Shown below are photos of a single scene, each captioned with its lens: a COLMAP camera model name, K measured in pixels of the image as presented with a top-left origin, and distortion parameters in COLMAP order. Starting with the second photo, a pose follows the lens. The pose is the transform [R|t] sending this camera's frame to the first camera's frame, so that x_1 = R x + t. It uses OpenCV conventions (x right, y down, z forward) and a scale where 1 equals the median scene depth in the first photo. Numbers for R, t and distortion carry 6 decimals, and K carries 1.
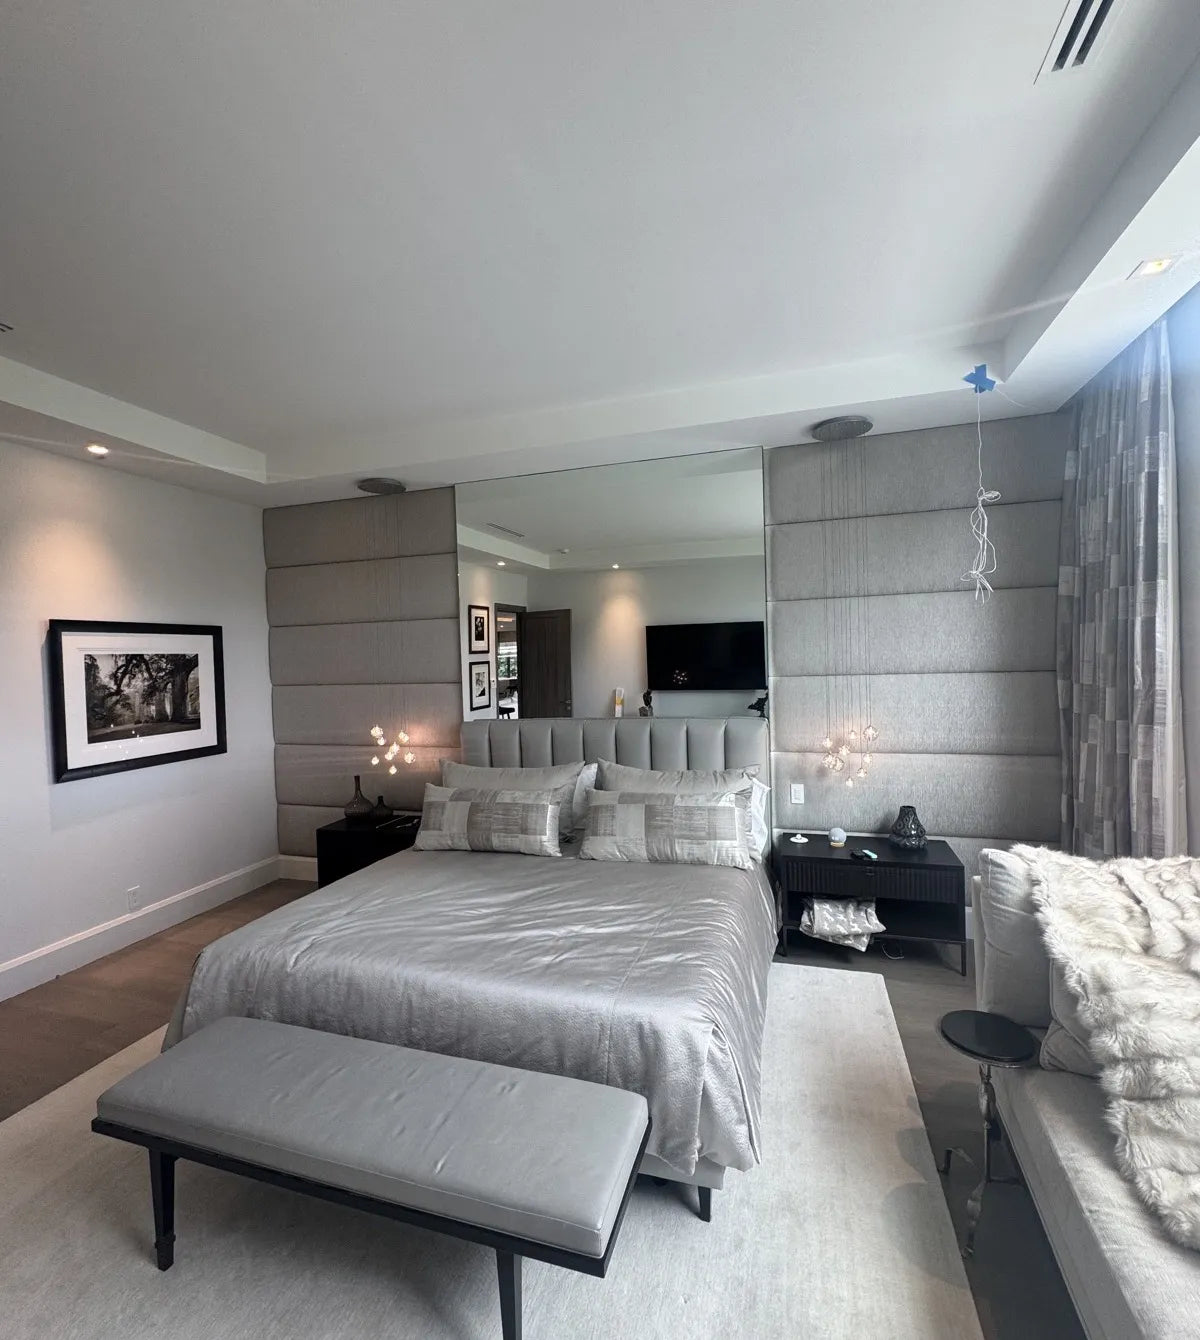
lens RADIAL K [[633.9, 0, 598.0], [0, 633.9, 673.5], [0, 0, 1]] dist [0.002305, 0.000589]
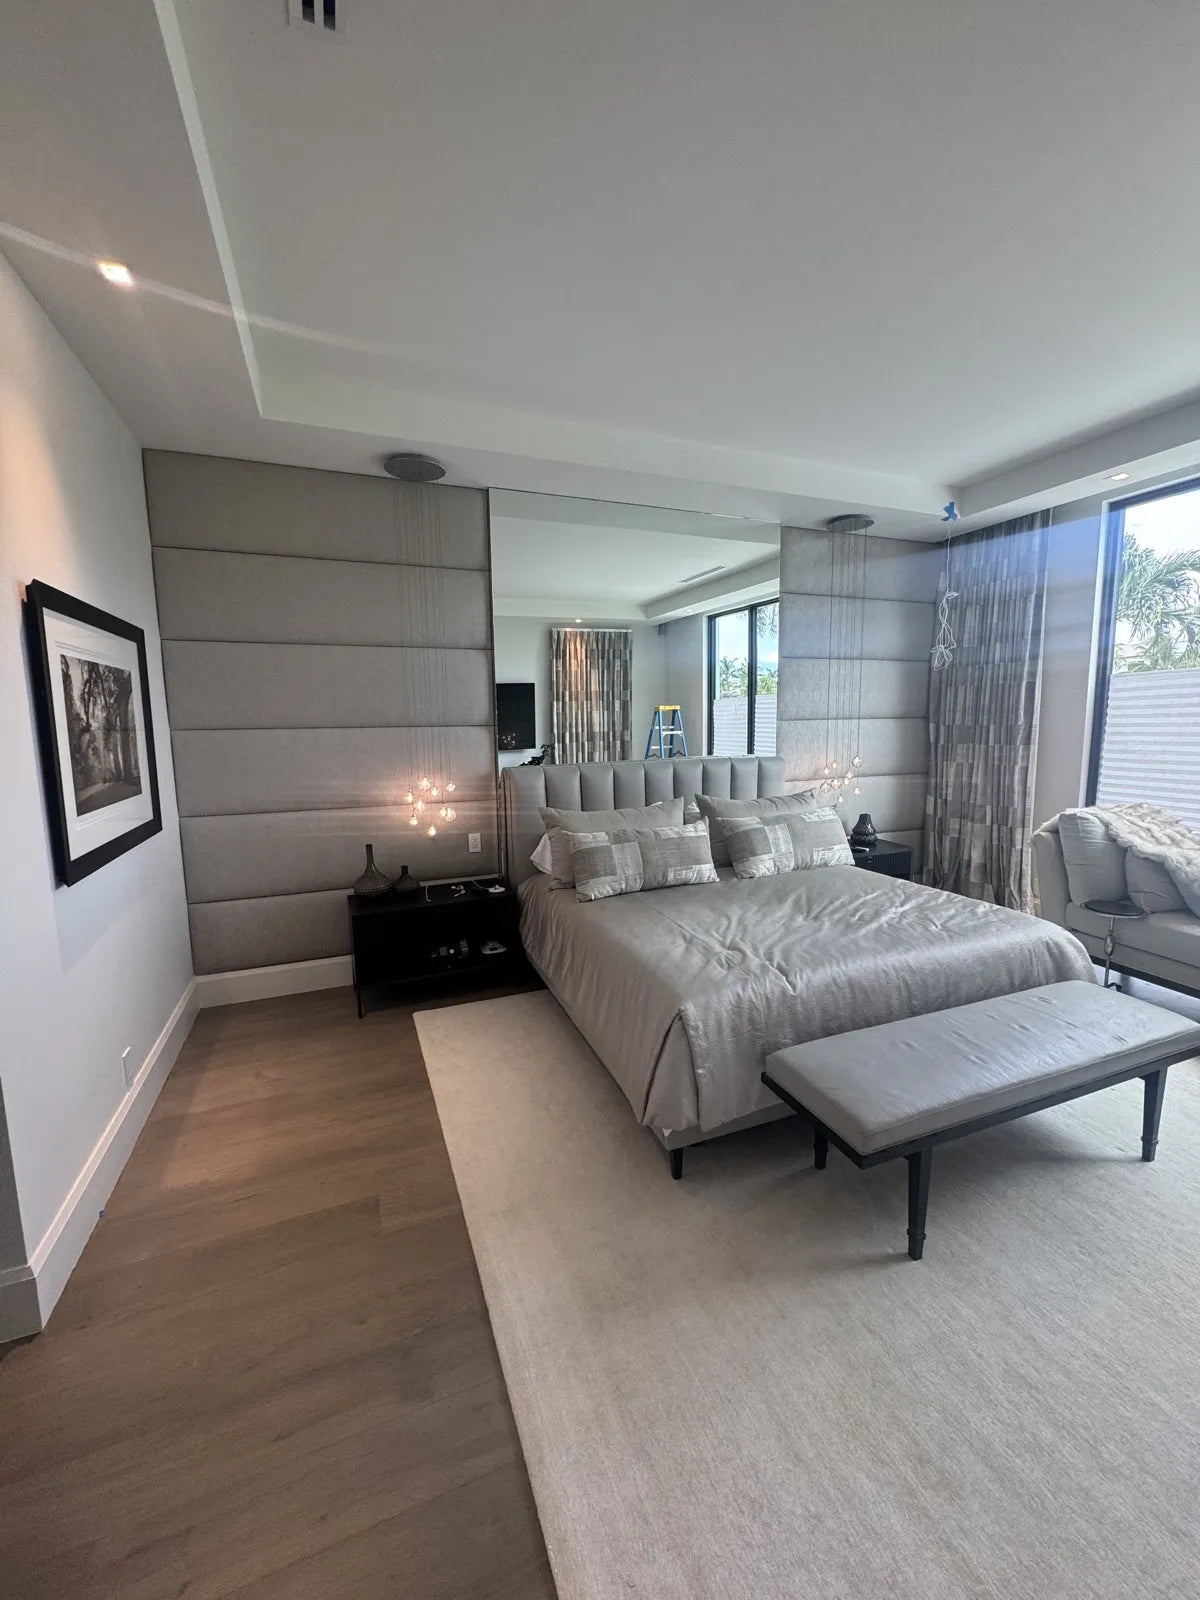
lens RADIAL K [[641.9, 0, 600.0], [0, 641.9, 800.0], [0, 0, 1]] dist [0.001138, 0.000035]
pose [[0.773866, -0.061324, 0.630373, -0.890573], [0.006227, 0.995990, 0.089248, 0.053400], [-0.633319, -0.065141, 0.771145, 0.297460]]
